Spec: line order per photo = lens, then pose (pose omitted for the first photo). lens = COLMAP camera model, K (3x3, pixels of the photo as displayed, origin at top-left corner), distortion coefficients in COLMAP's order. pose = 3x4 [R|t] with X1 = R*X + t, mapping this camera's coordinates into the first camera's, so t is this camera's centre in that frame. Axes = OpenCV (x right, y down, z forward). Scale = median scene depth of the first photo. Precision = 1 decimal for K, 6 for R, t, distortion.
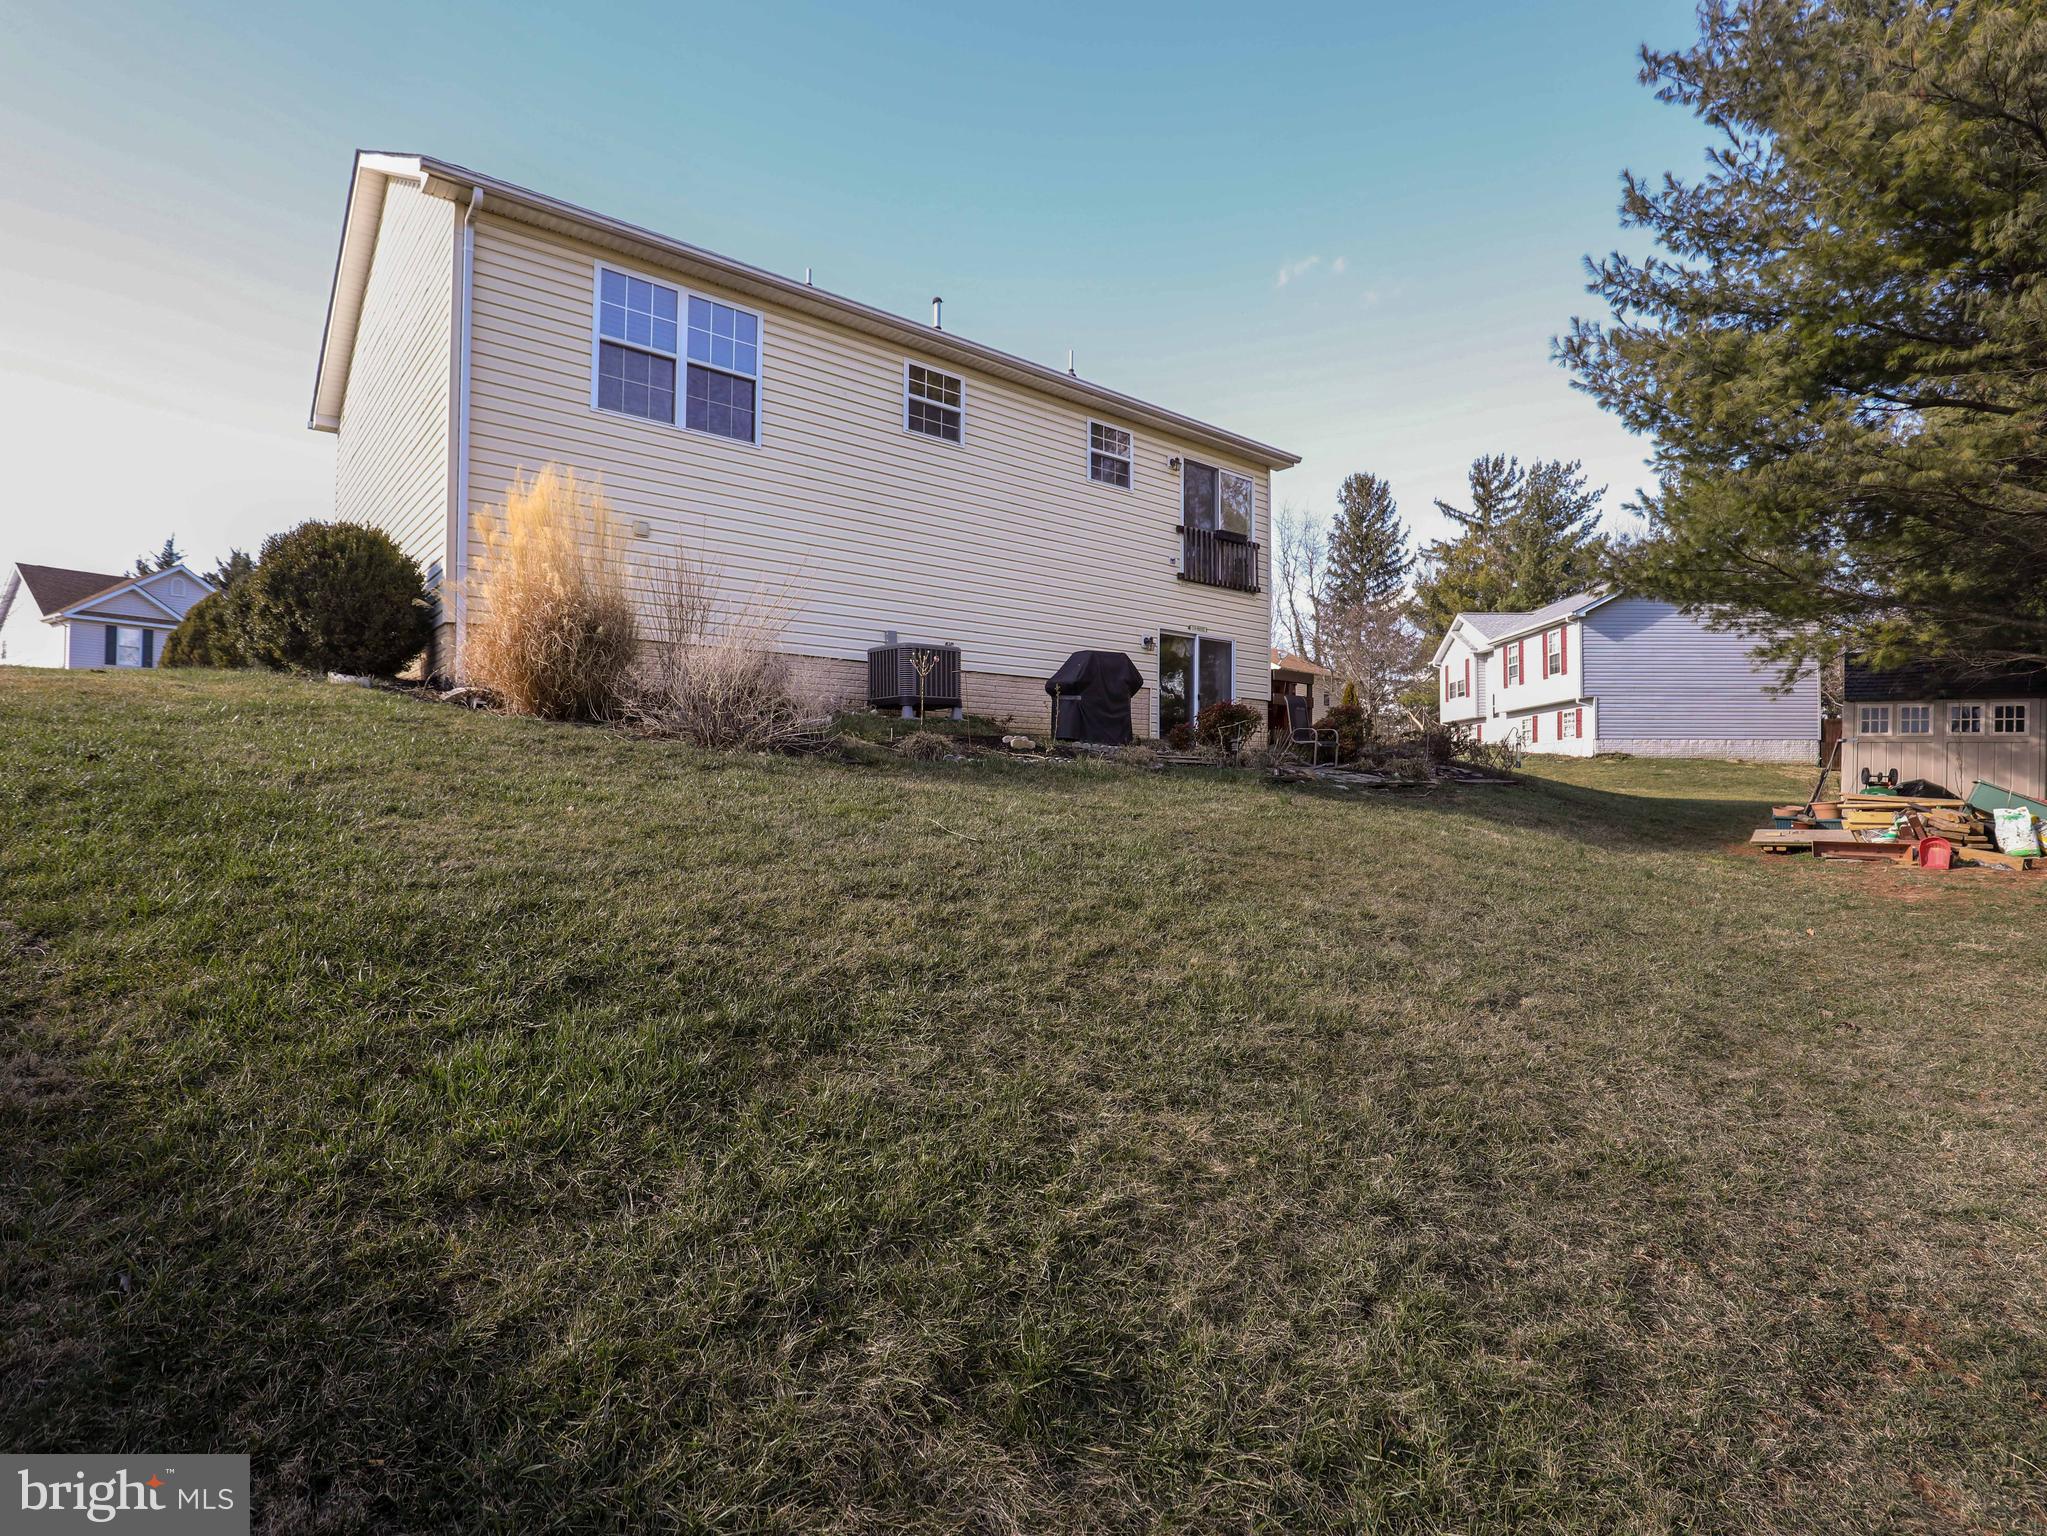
lens RADIAL K [[1046.2, 0, 1034.0], [0, 1046.2, 759.4], [0, 0, 1]] dist [-0.028973, -0.000298]
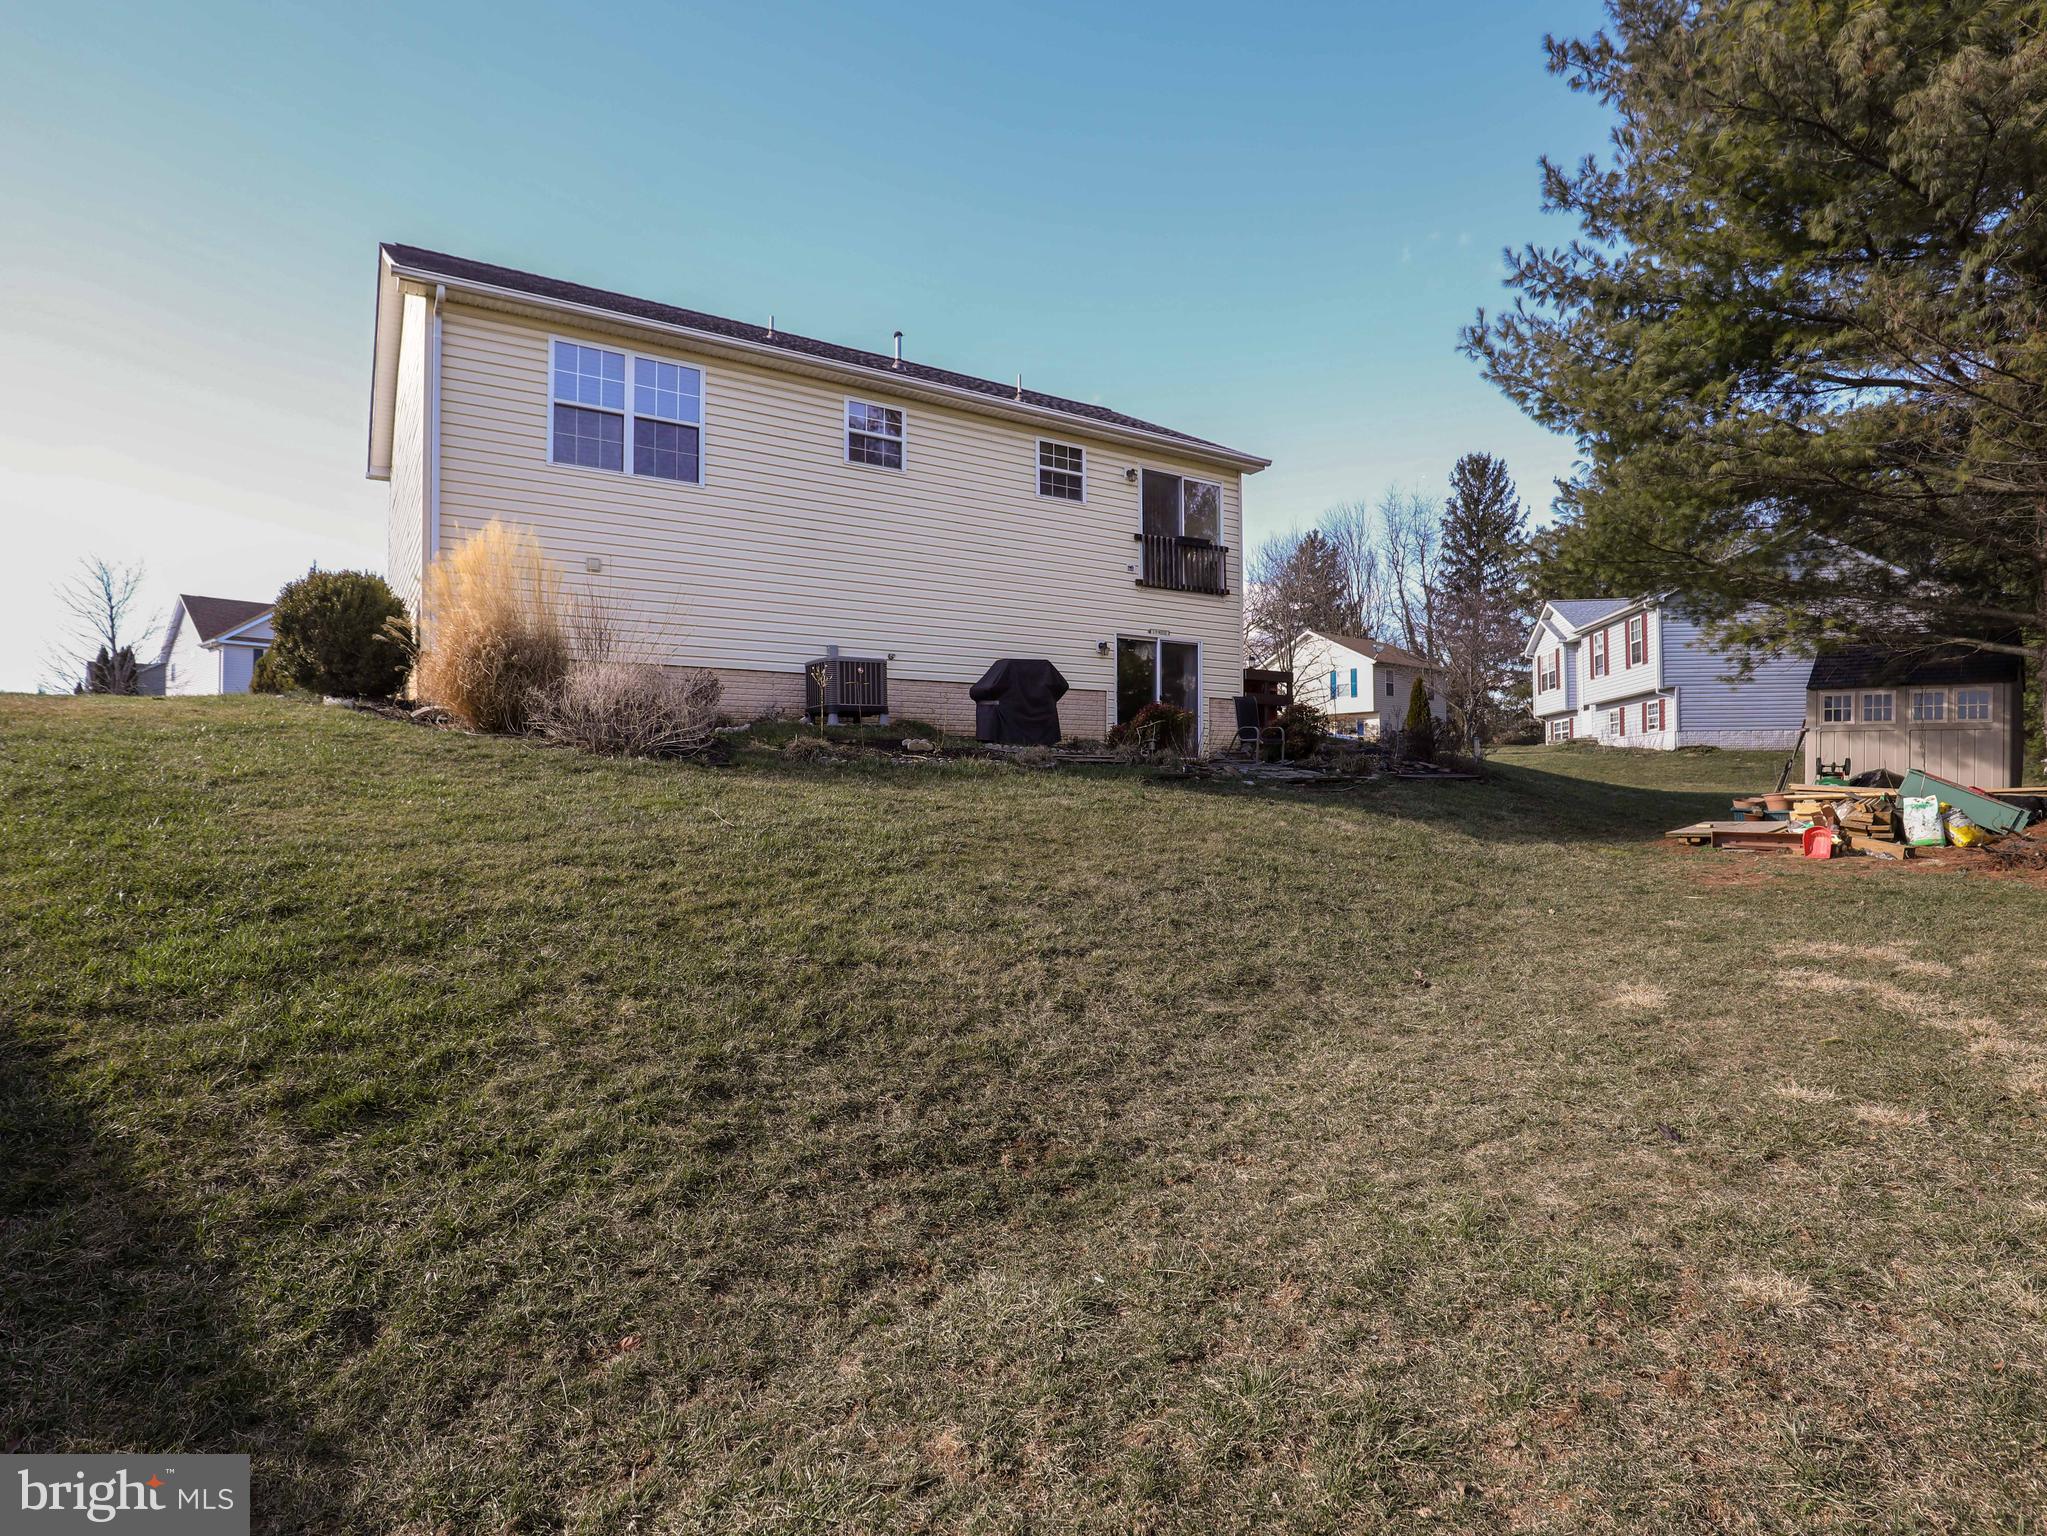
lens RADIAL K [[1071.8, 0, 1023.5], [0, 1071.8, 768.0], [0, 0, 1]] dist [-0.012543, -0.013357]
pose [[0.991066, -0.011850, -0.132843, 0.187675], [0.012594, 0.999909, 0.004766, 0.003535], [0.132775, -0.006397, 0.991126, -0.086145]]
